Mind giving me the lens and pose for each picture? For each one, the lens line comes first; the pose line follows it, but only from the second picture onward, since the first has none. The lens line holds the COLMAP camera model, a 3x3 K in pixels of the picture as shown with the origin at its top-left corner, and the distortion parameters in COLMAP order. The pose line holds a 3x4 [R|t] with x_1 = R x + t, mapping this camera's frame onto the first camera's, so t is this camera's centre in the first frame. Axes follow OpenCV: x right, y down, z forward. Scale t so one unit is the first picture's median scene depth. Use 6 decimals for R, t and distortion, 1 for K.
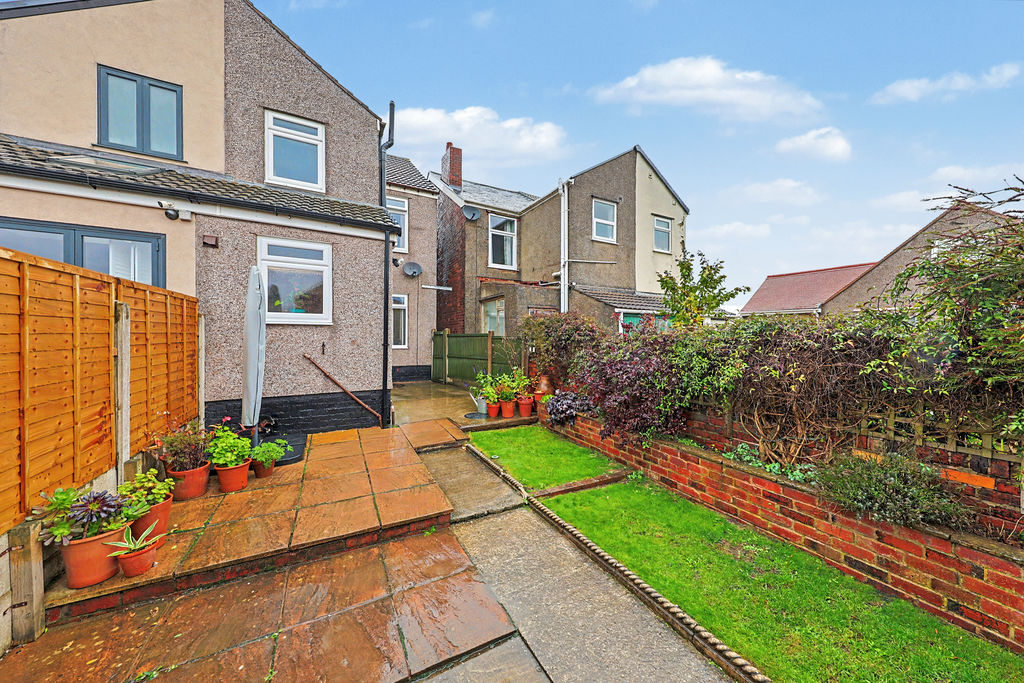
lens RADIAL K [[345.5, 0, 517.7], [0, 345.5, 343.1], [0, 0, 1]] dist [0.001786, -0.000323]
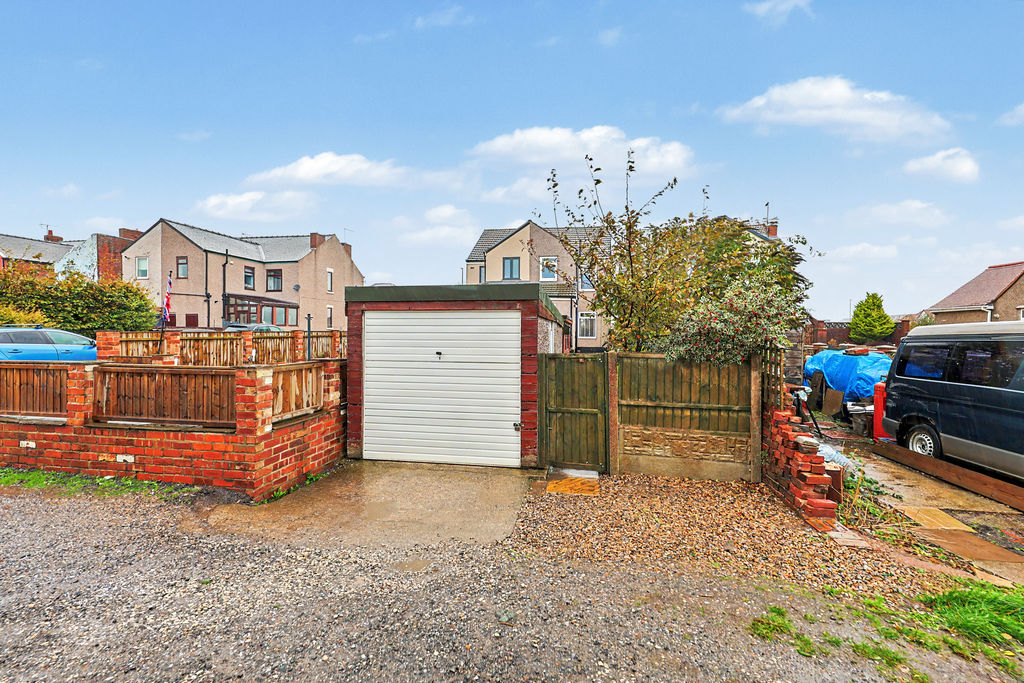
lens RADIAL K [[414.3, 0, 512.6], [0, 414.3, 335.1], [0, 0, 1]] dist [0.001584, 0.000071]
pose [[0.775785, 0.006087, -0.630967, 1.491277], [-0.013536, 0.999884, -0.006998, 0.034220], [0.630852, 0.013970, 0.775778, -2.124191]]
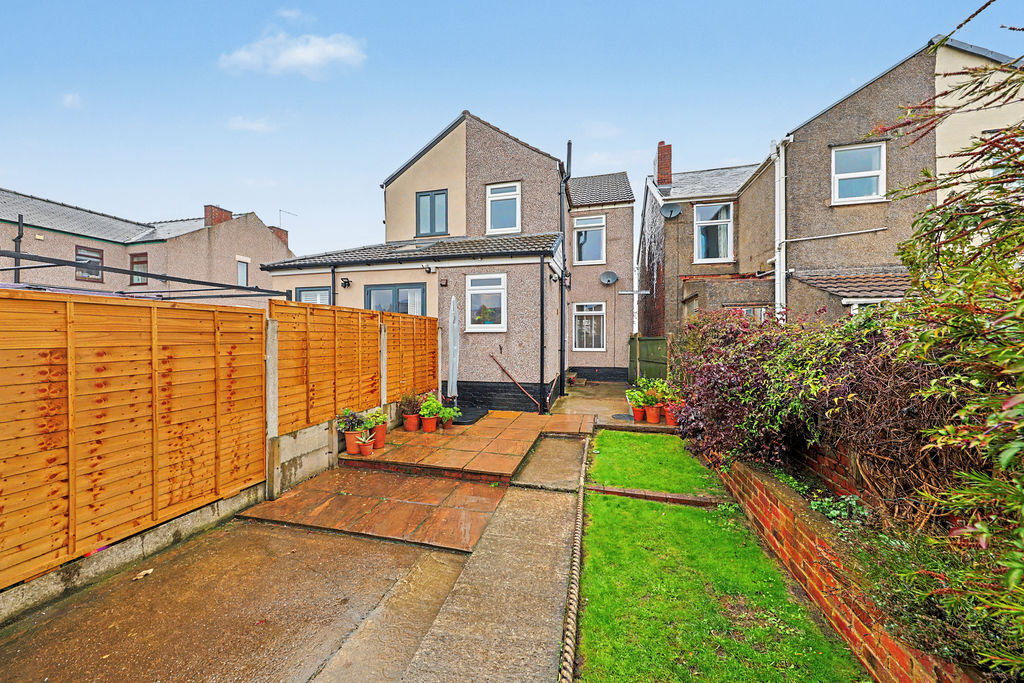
lens RADIAL K [[345.5, 0, 521.0], [0, 345.5, 342.3], [0, 0, 1]] dist [0.001786, -0.000323]
pose [[0.733660, -0.003452, -0.679508, 0.401837], [-0.006608, 0.999904, -0.012215, 0.003769], [0.679485, 0.013452, 0.733566, 0.042977]]
